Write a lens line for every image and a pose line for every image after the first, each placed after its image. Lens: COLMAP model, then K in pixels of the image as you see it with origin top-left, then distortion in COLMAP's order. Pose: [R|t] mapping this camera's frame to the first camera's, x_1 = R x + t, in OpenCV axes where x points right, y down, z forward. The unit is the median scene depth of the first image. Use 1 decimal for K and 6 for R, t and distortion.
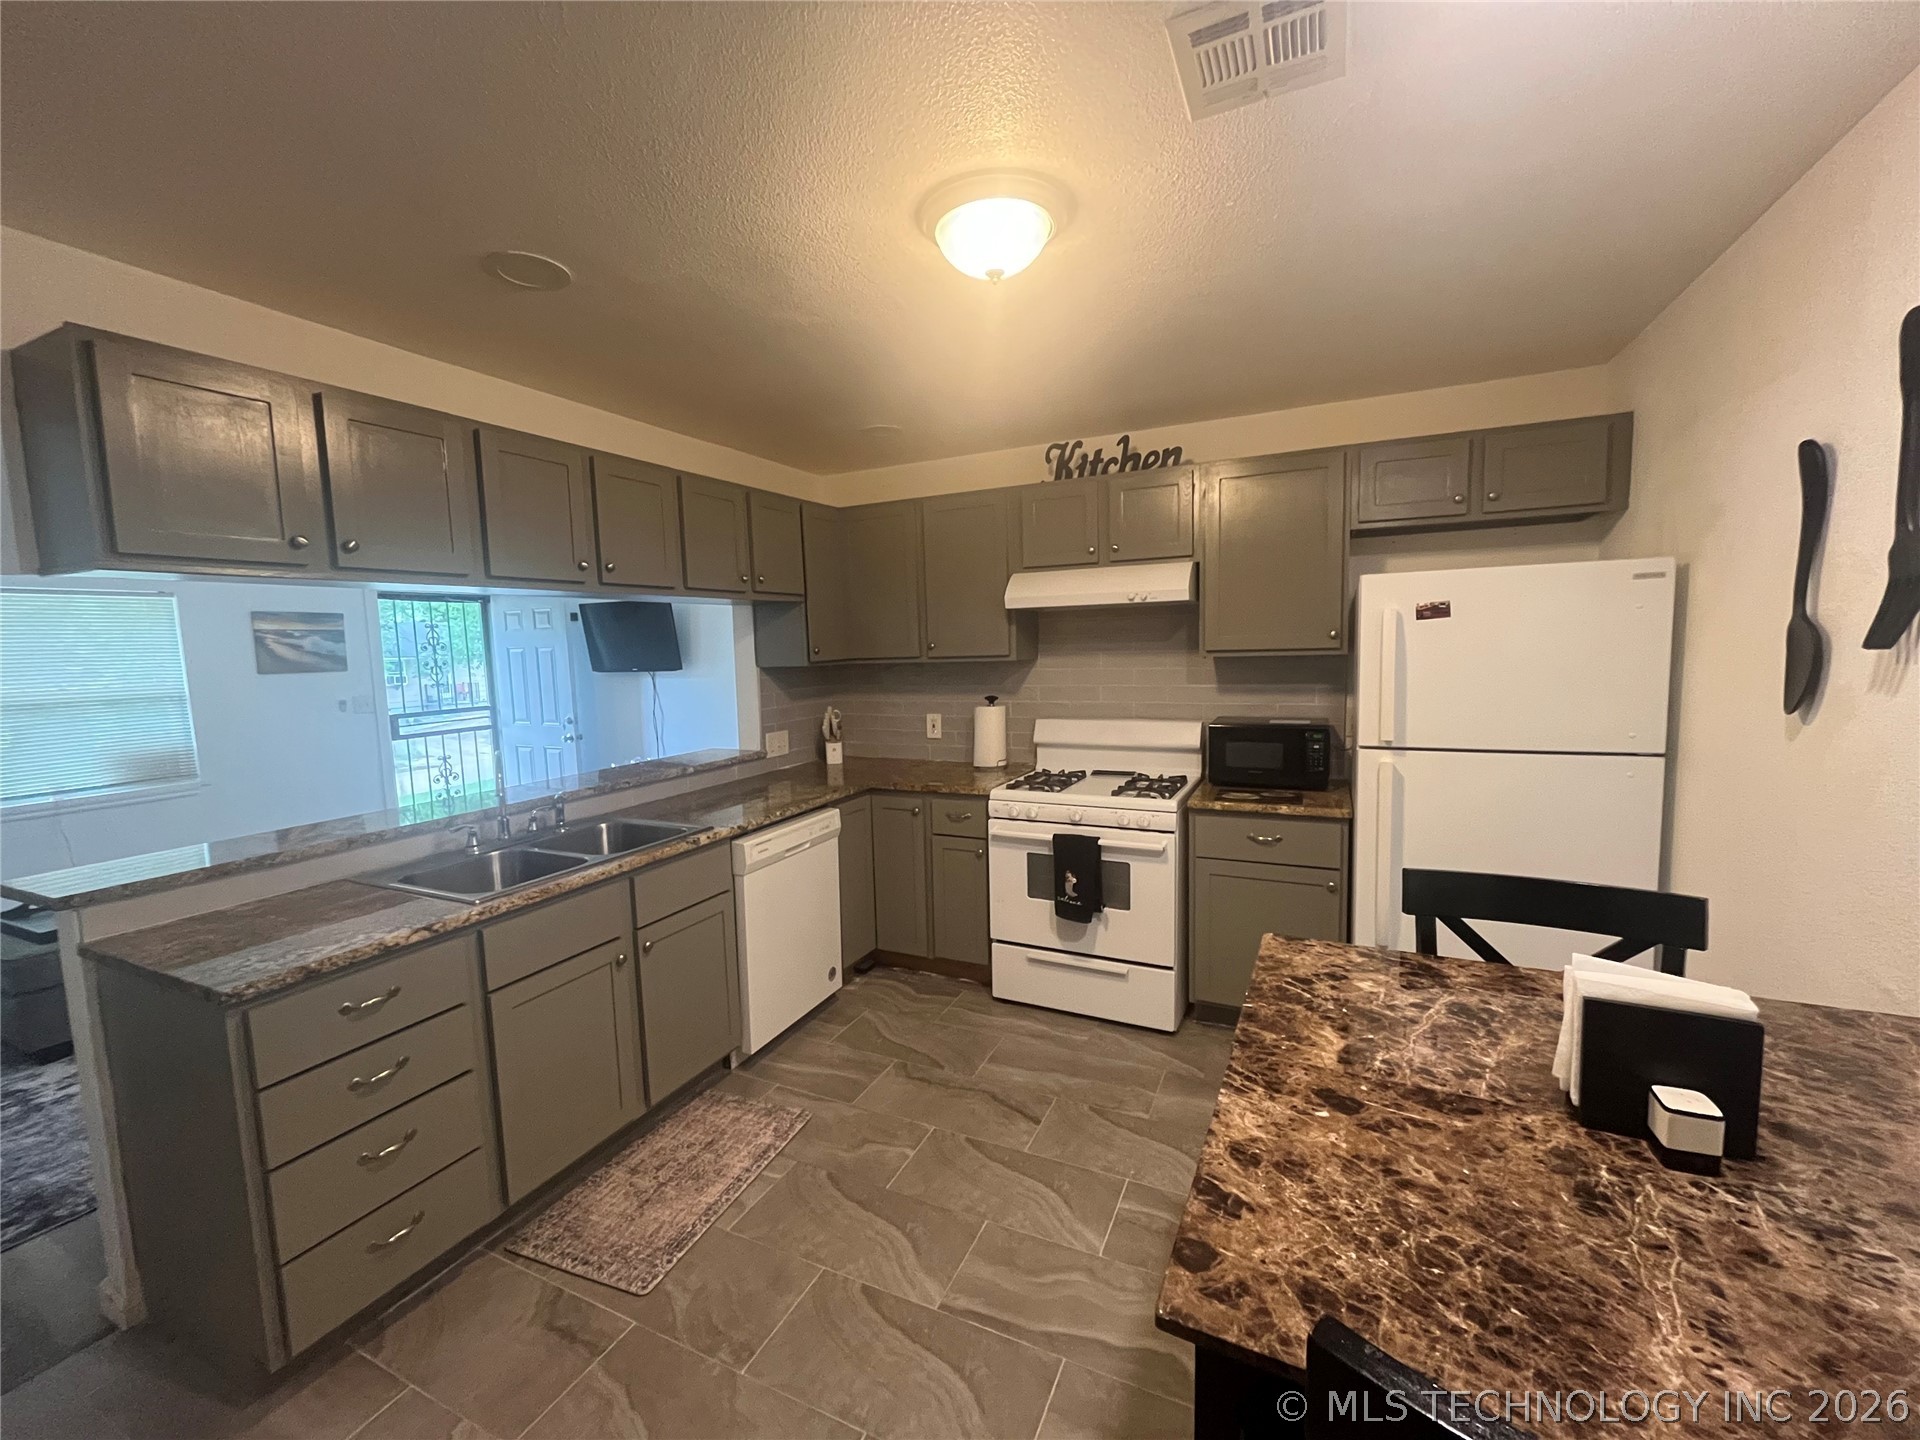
lens RADIAL K [[777.0, 0, 954.7], [0, 777.0, 720.7], [0, 0, 1]] dist [-0.002911, 0.000514]
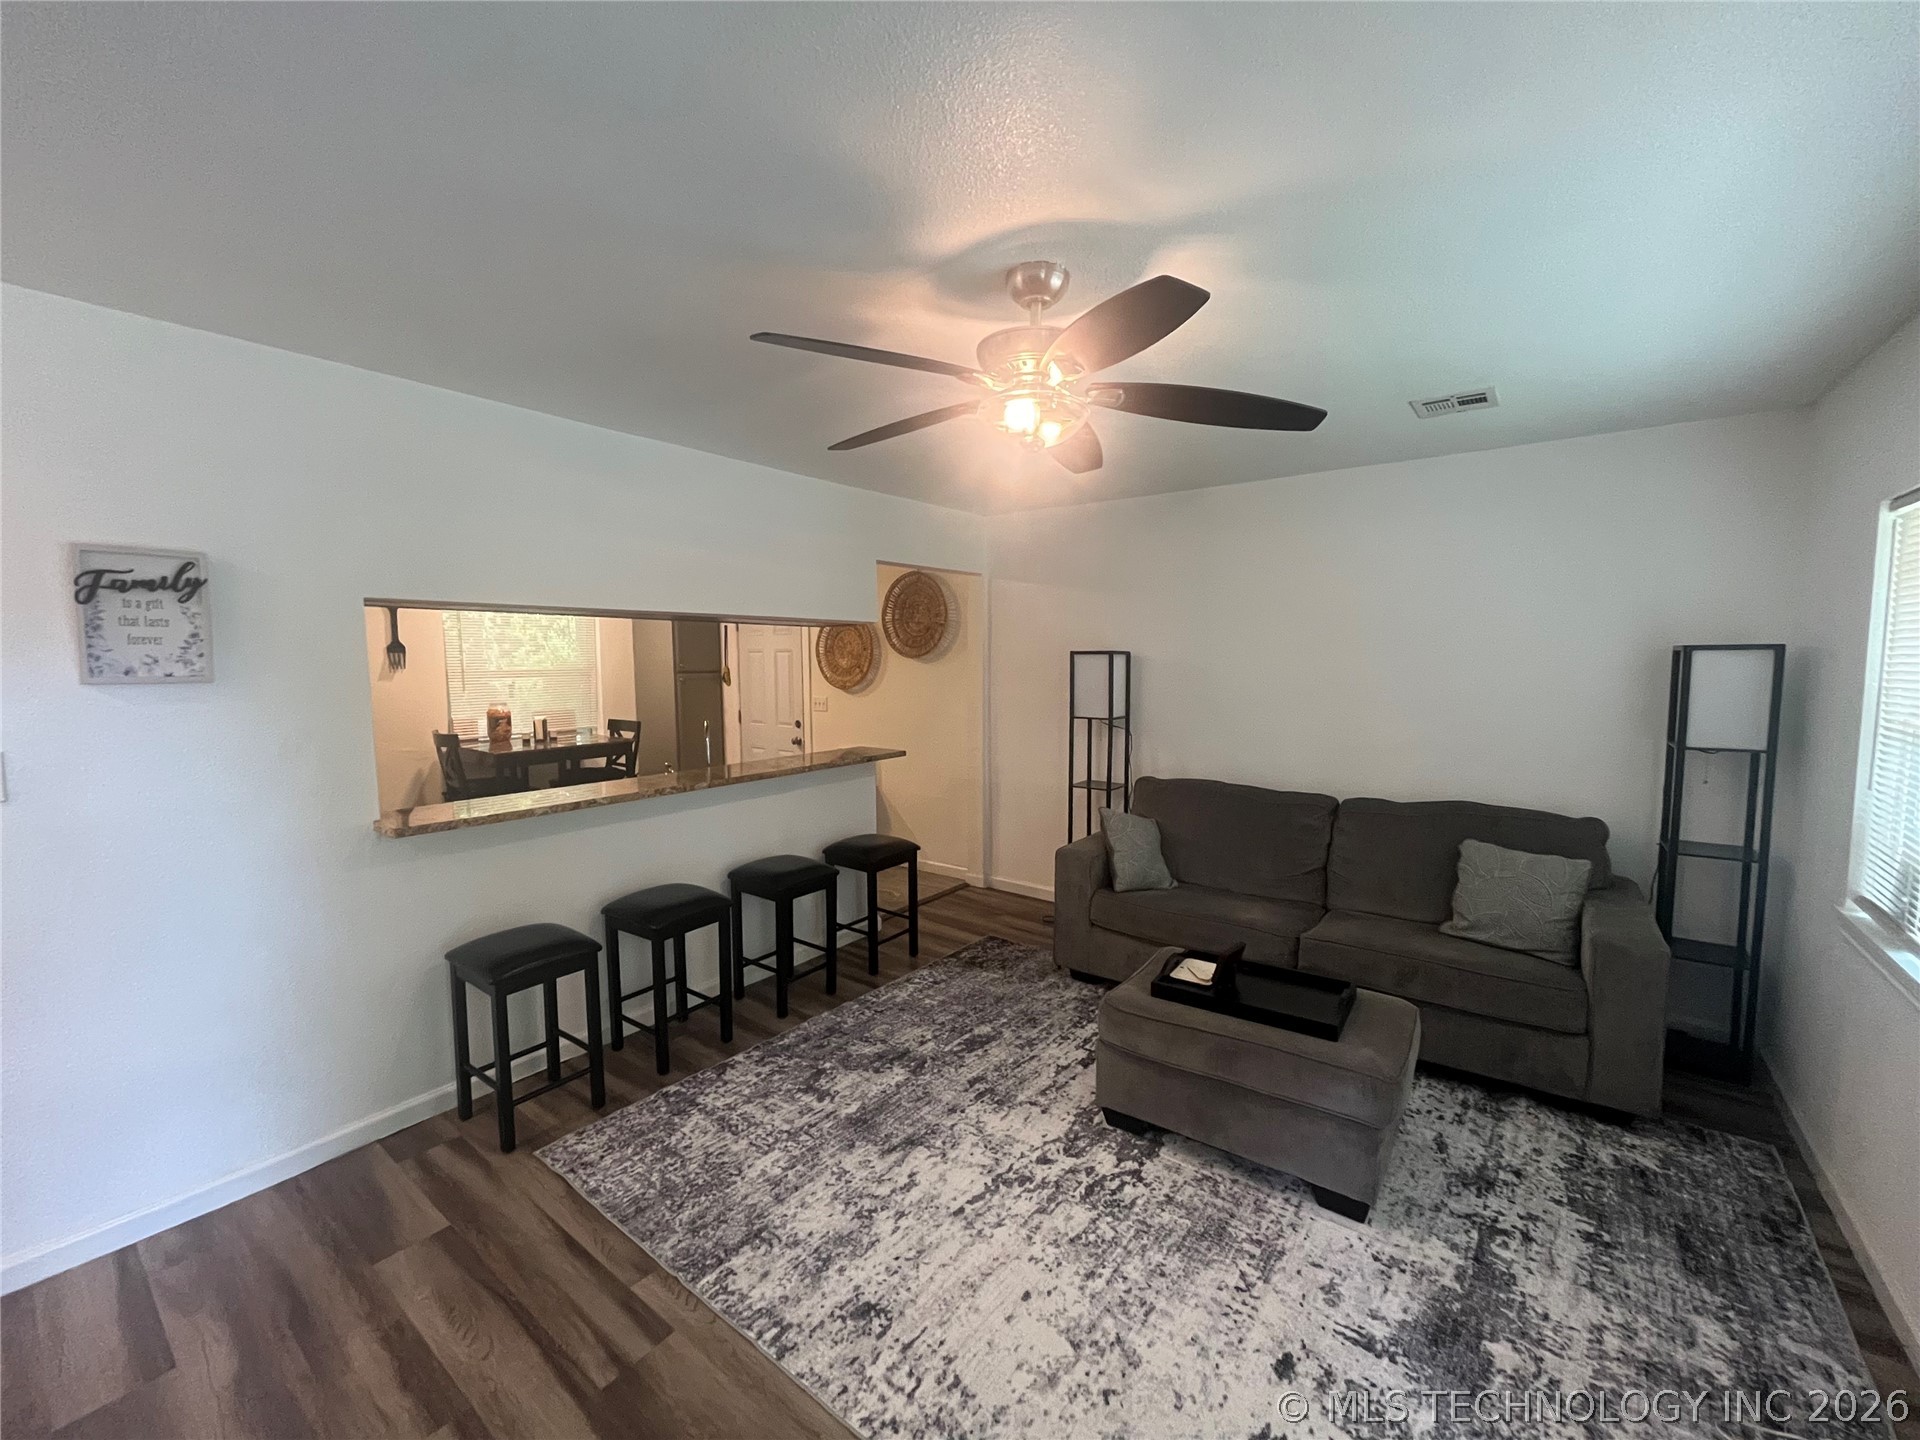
lens RADIAL K [[777.1, 0, 954.7], [0, 777.1, 720.0], [0, 0, 1]] dist [-0.003721, 0.000614]
pose [[-0.977219, 0.015324, 0.211678, -1.140347], [0.052729, 0.983647, 0.172215, -0.169210], [-0.205577, 0.179453, -0.962047, 1.948330]]
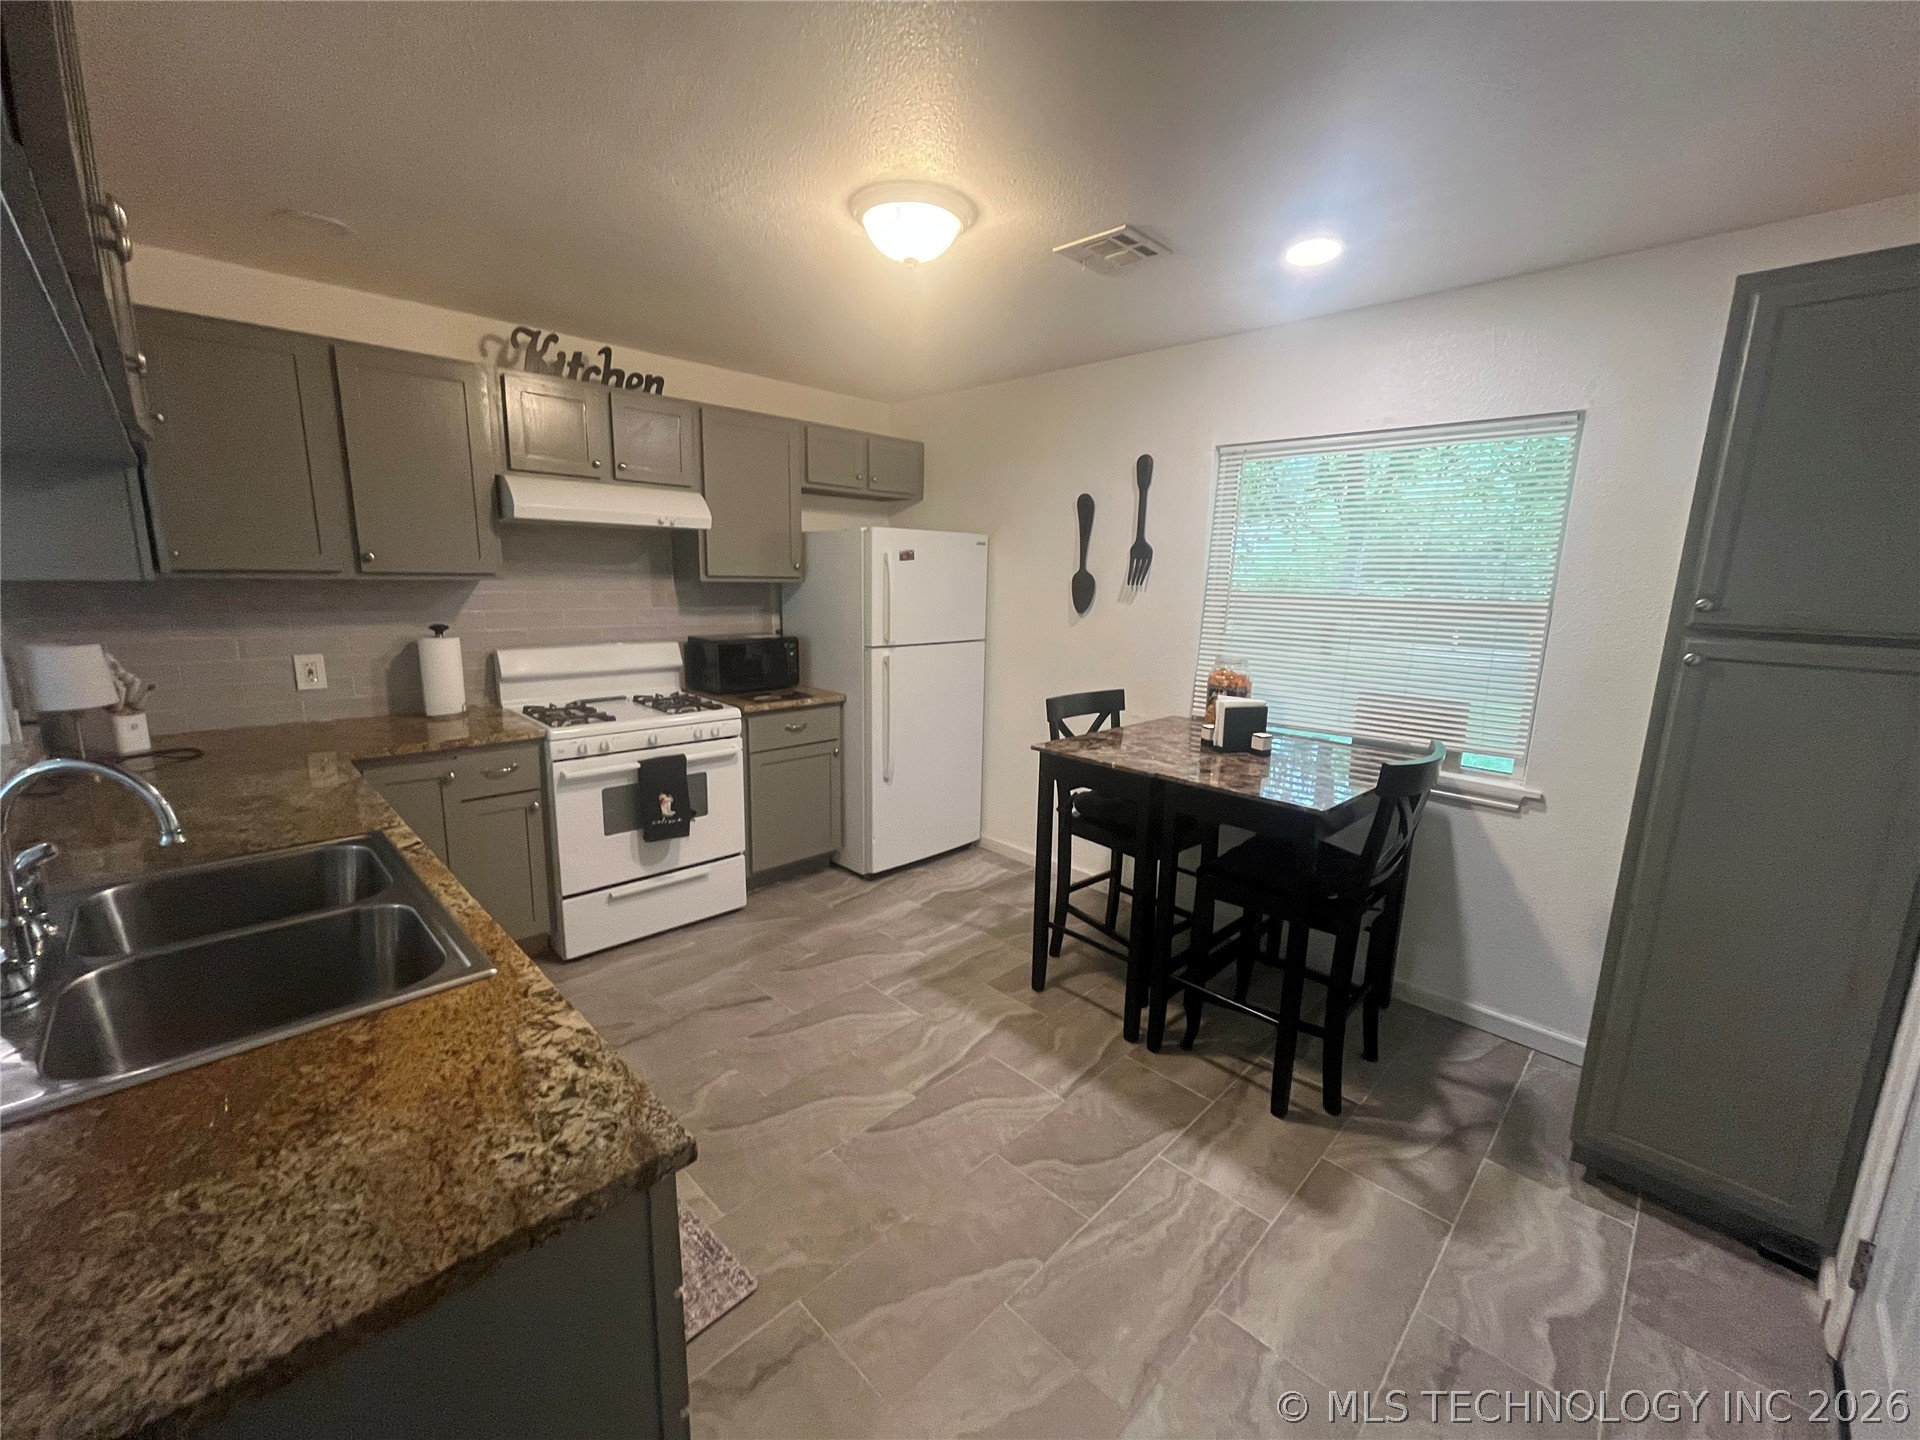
lens RADIAL K [[776.0, 0, 954.8], [0, 776.0, 719.9], [0, 0, 1]] dist [-0.002502, 0.000388]
pose [[0.335741, -0.141105, 0.931326, -0.658411], [0.060351, 0.989907, 0.128224, -0.007041], [-0.940019, 0.013156, 0.340868, 0.300399]]
